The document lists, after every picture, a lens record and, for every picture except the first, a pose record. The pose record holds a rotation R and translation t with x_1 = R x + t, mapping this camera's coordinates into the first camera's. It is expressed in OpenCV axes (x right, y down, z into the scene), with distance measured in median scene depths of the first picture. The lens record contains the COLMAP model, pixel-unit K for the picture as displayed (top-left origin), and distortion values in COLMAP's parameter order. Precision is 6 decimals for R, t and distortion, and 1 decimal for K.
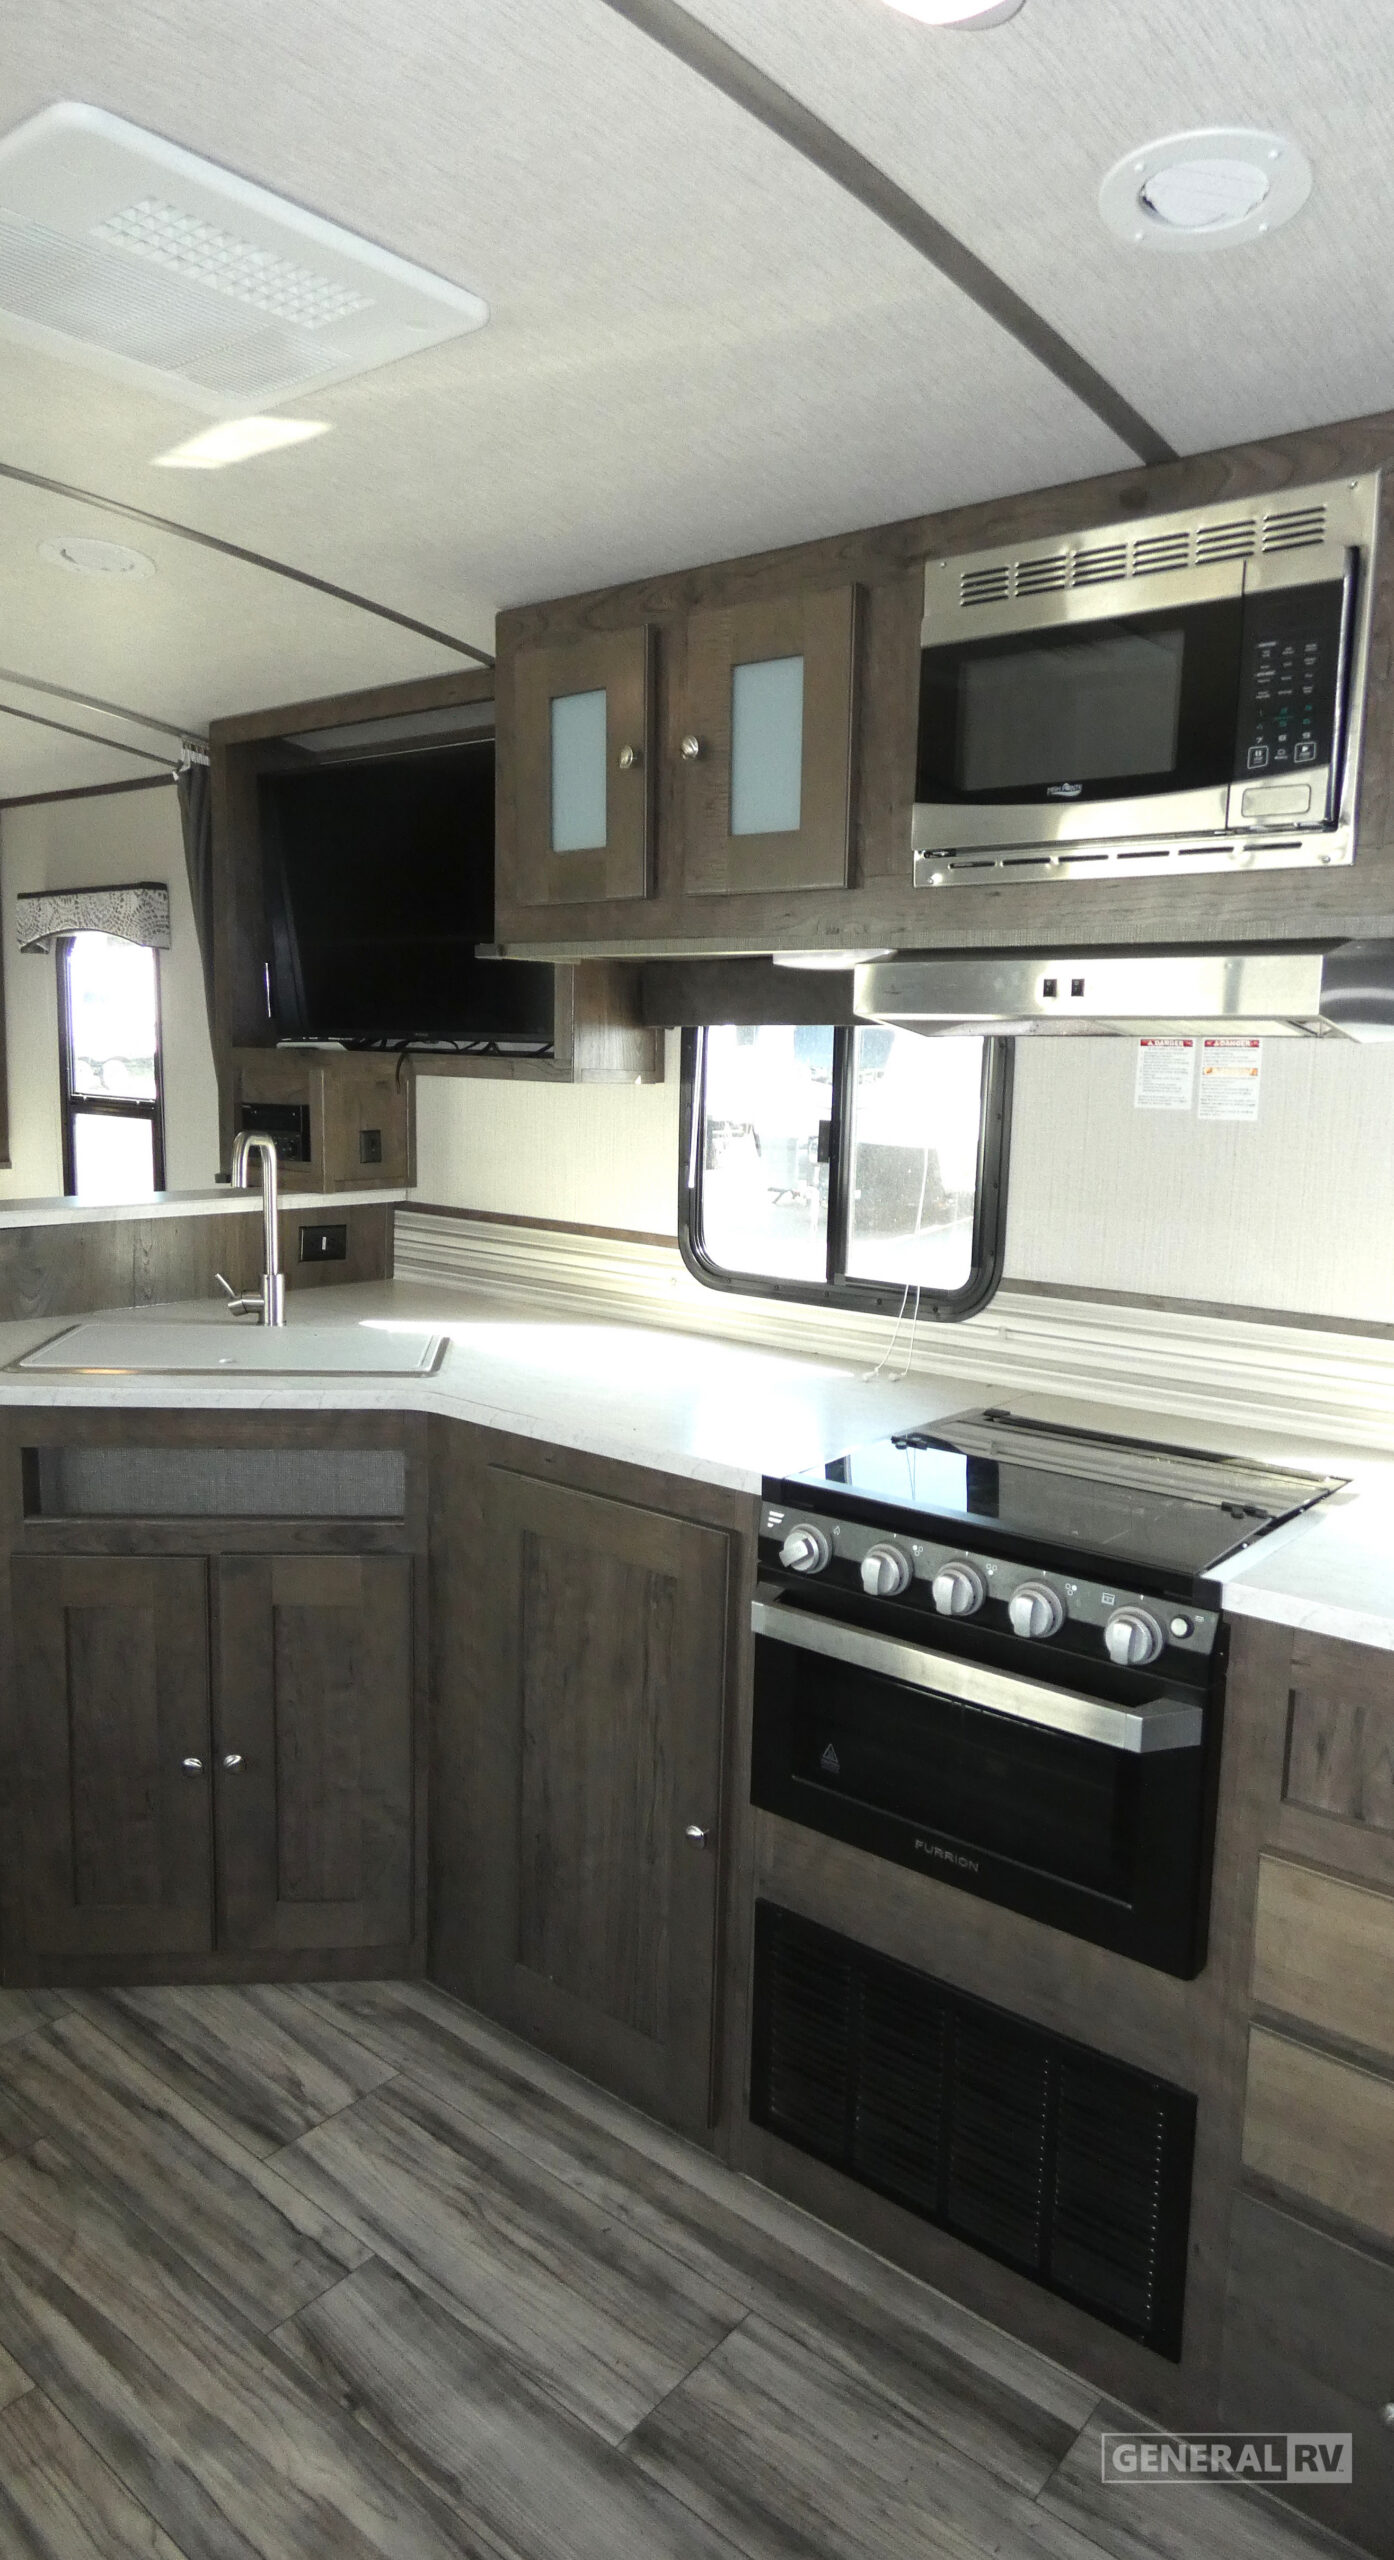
lens RADIAL K [[1585.8, 0, 700.3], [0, 1585.8, 1258.3], [0, 0, 1]] dist [0.022640, 0.000165]
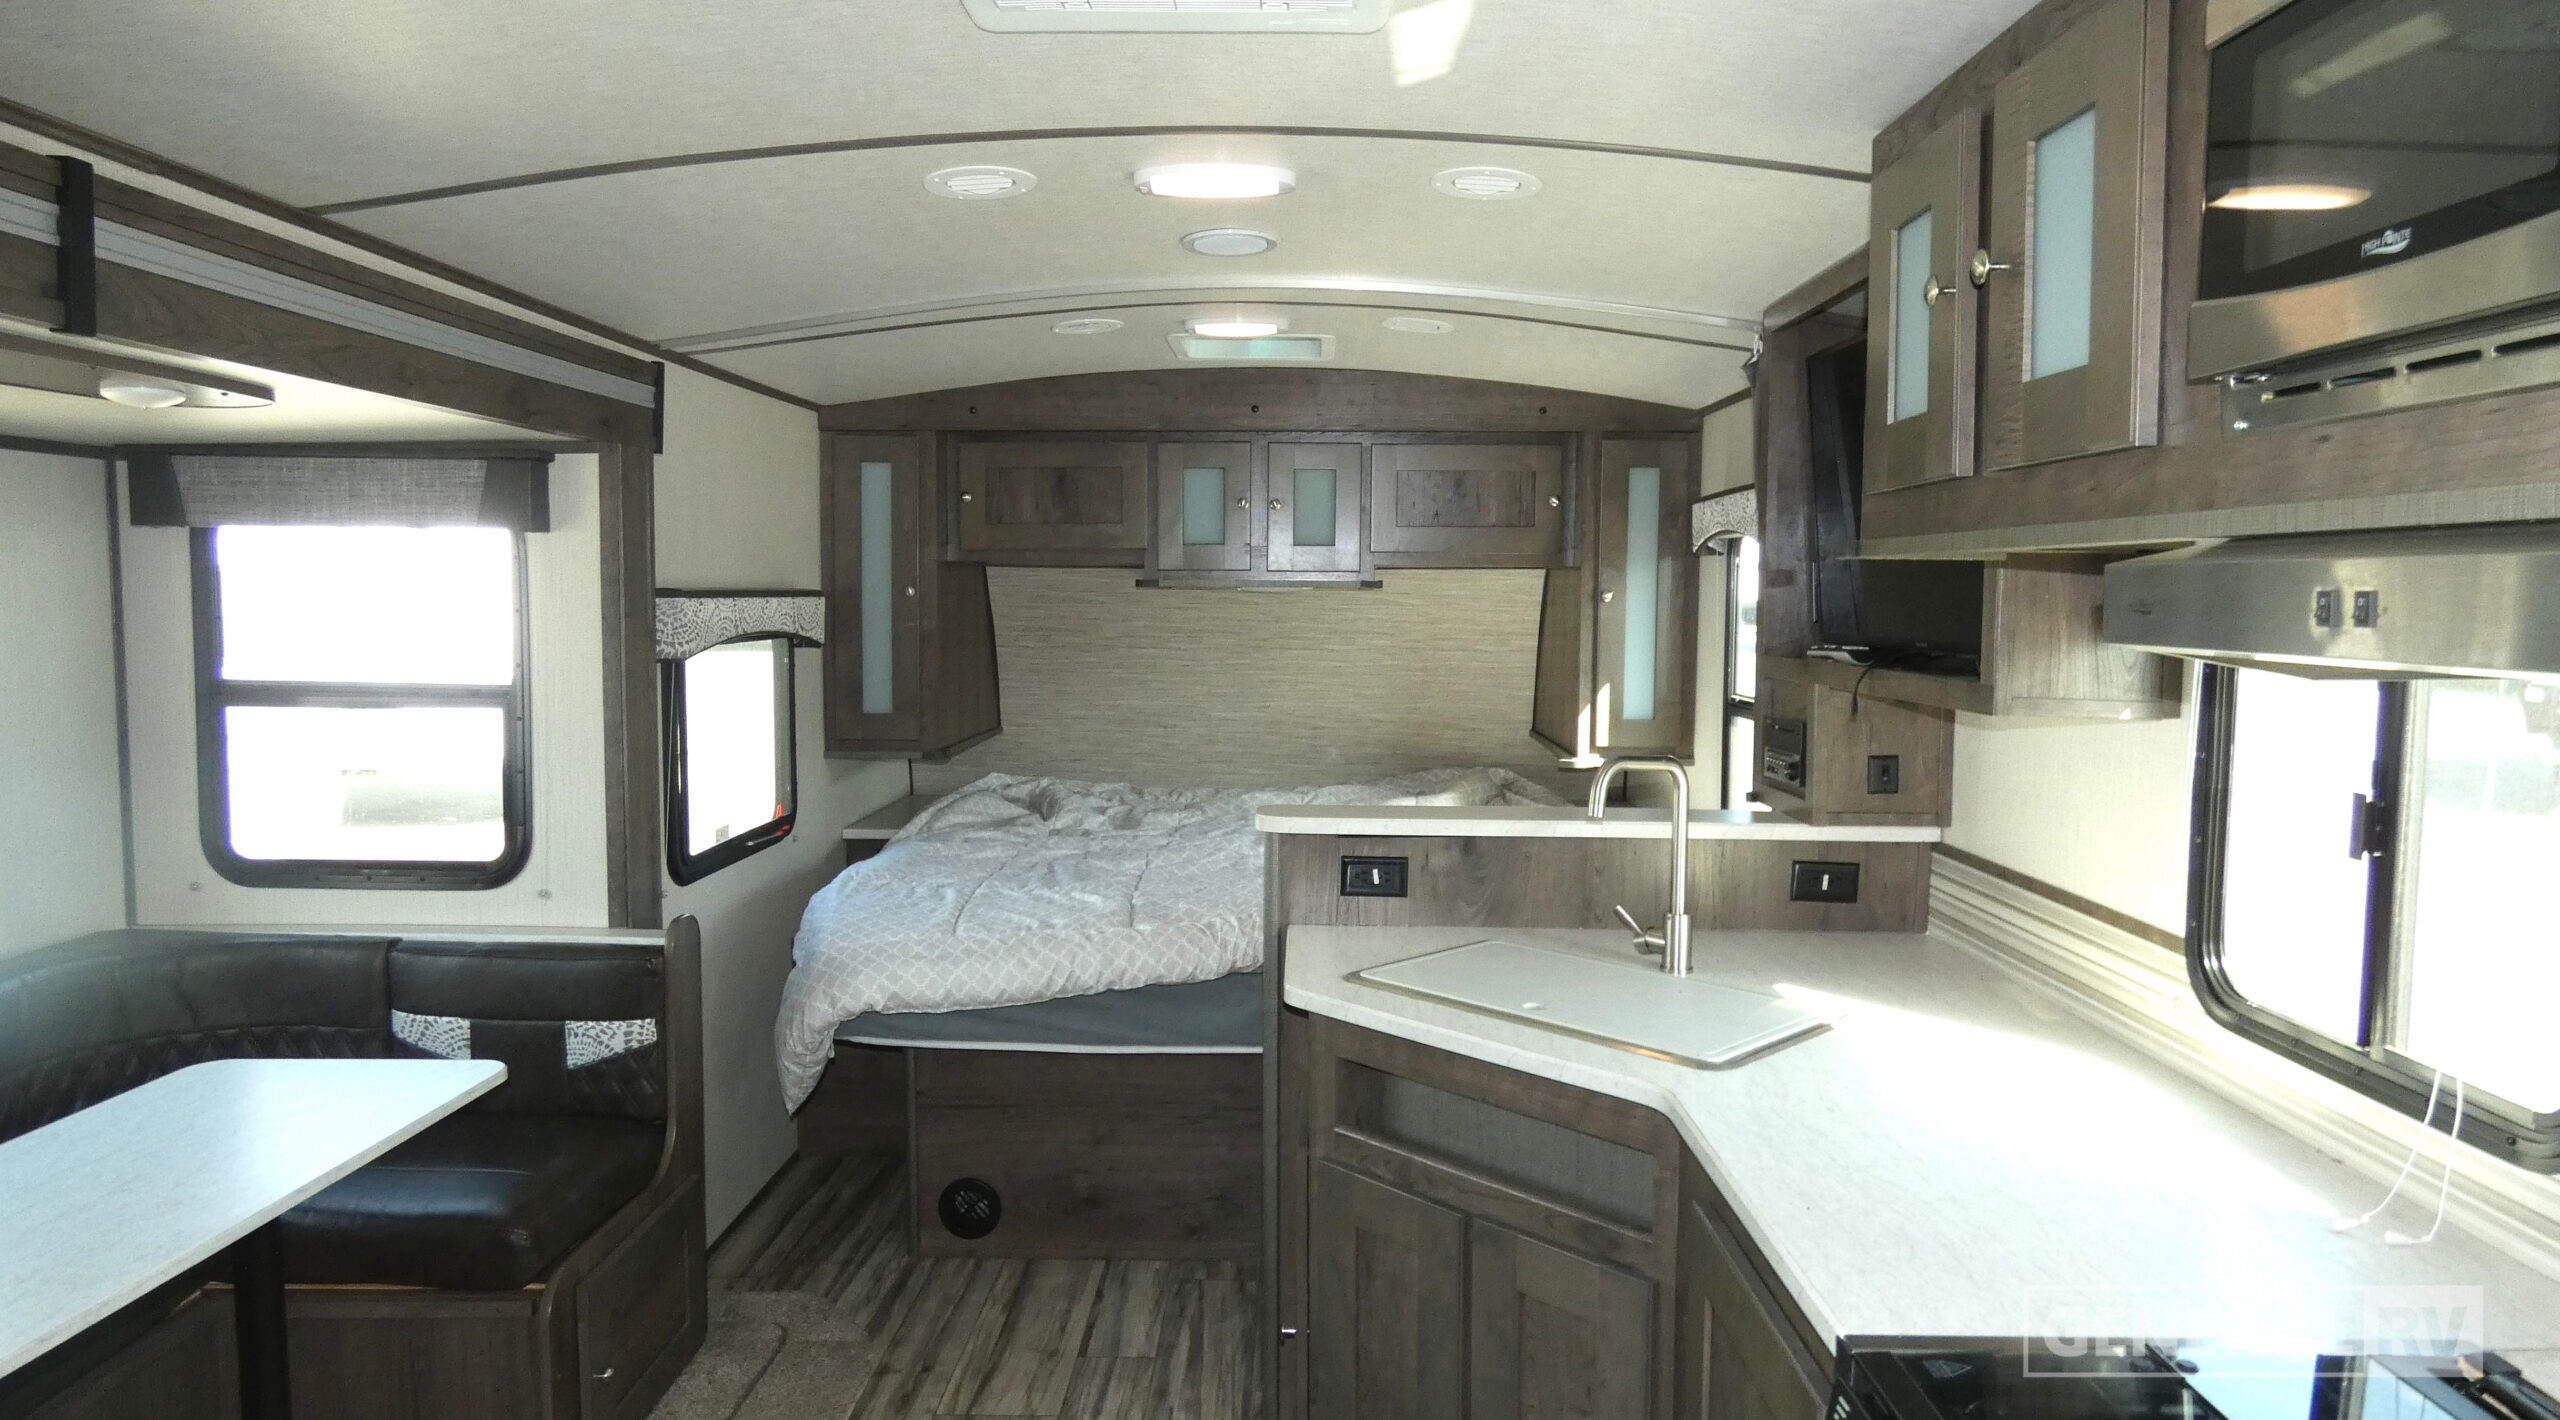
lens RADIAL K [[1545.7, 0, 1269.8], [0, 1545.7, 683.8], [0, 0, 1]] dist [0.001862, -0.035850]
pose [[0.632375, 0.029158, -0.774113, 0.299243], [-0.100348, 0.993955, -0.044536, -0.066665], [0.768135, 0.105845, 0.631478, 0.309588]]
